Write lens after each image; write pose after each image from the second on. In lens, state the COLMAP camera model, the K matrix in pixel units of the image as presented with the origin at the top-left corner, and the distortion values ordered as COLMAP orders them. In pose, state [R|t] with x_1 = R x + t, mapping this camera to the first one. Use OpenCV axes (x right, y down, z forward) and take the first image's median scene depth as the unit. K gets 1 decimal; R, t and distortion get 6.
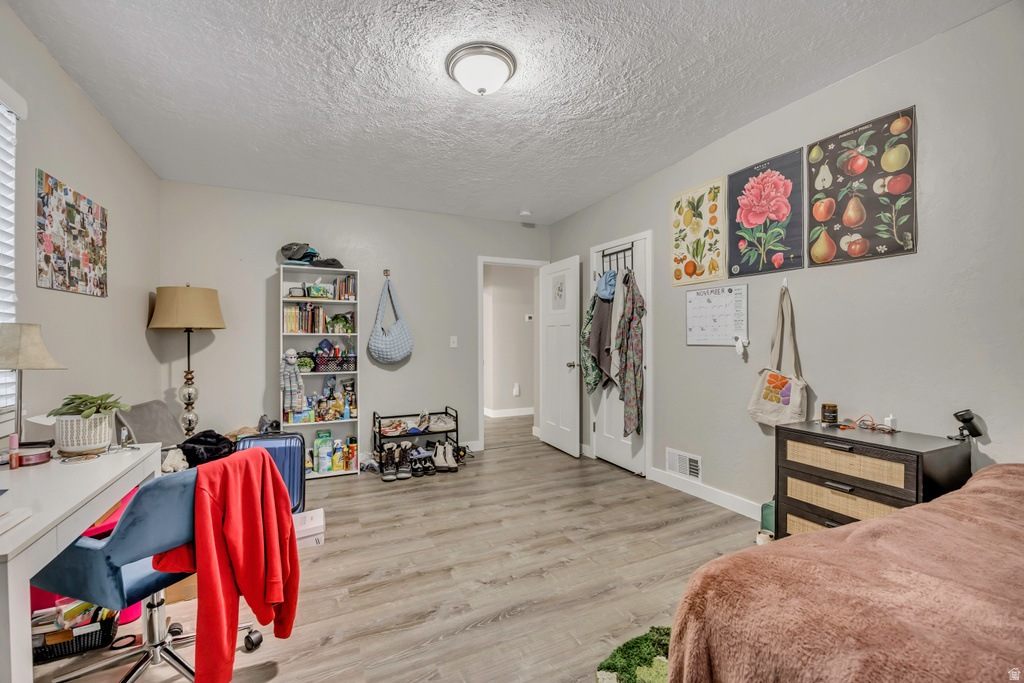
lens RADIAL K [[442.5, 0, 512.8], [0, 442.5, 336.4], [0, 0, 1]] dist [-0.001849, -0.000091]
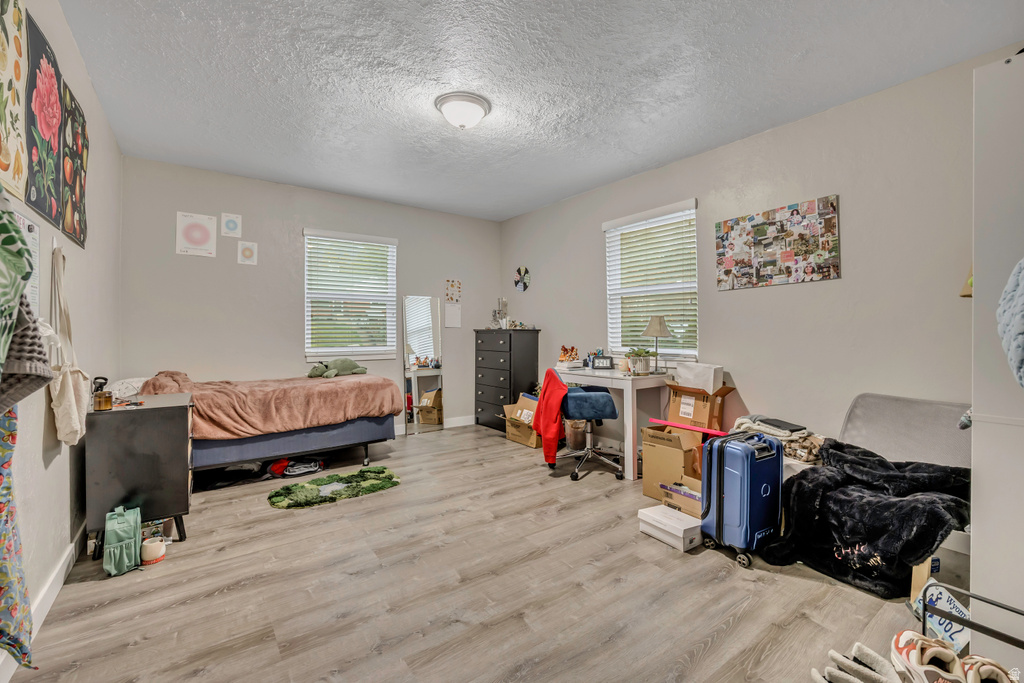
lens RADIAL K [[442.5, 0, 512.8], [0, 442.5, 336.4], [0, 0, 1]] dist [-0.001849, -0.000091]
pose [[-0.984857, 0.011614, -0.172981, 0.010112], [0.010844, 0.999927, 0.005397, 0.035849], [0.173031, 0.003440, -0.984910, 1.990363]]
